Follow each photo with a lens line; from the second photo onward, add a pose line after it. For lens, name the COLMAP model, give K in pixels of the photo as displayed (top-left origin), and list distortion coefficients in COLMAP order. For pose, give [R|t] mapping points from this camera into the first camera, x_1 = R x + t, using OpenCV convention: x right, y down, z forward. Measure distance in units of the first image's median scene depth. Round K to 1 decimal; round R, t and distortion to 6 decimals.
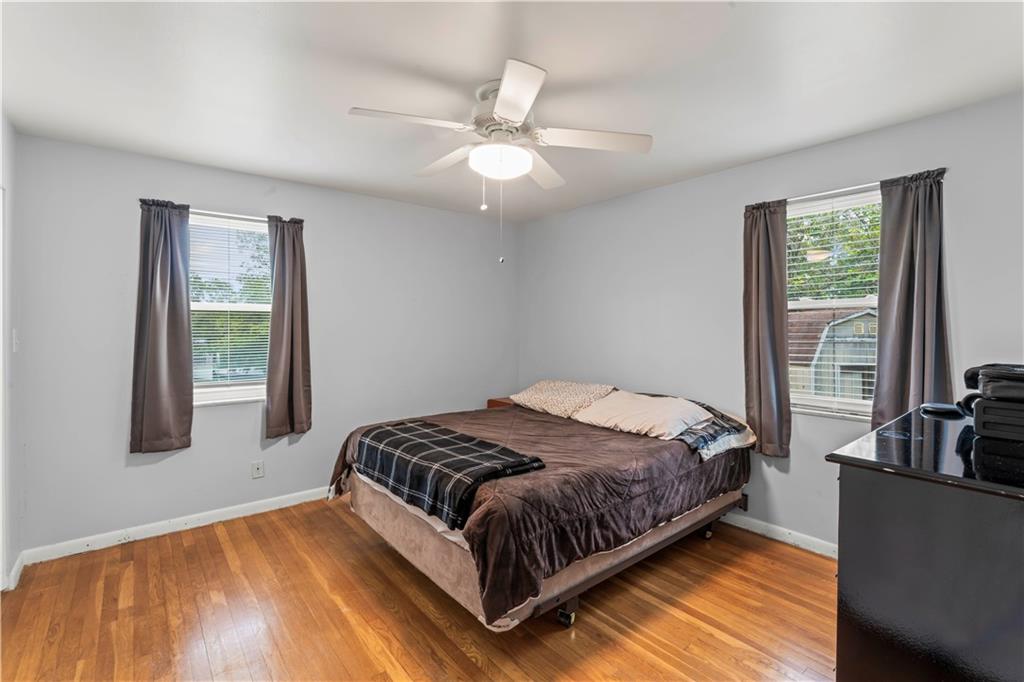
lens RADIAL K [[460.3, 0, 509.6], [0, 460.3, 335.1], [0, 0, 1]] dist [-0.023038, -0.000389]
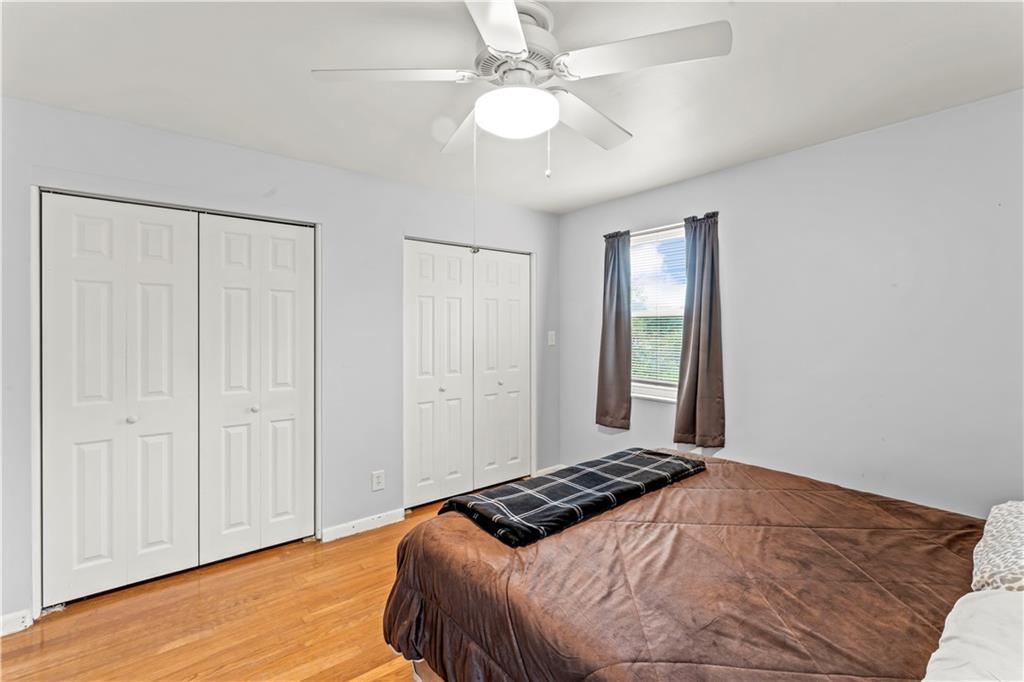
lens RADIAL K [[446.3, 0, 509.4], [0, 446.3, 338.9], [0, 0, 1]] dist [-0.000964, -0.000030]
pose [[0.000319, 0.020720, -0.999785, 0.481375], [-0.017202, 0.999637, 0.020712, -0.015325], [0.999852, 0.017191, 0.000675, 0.672069]]
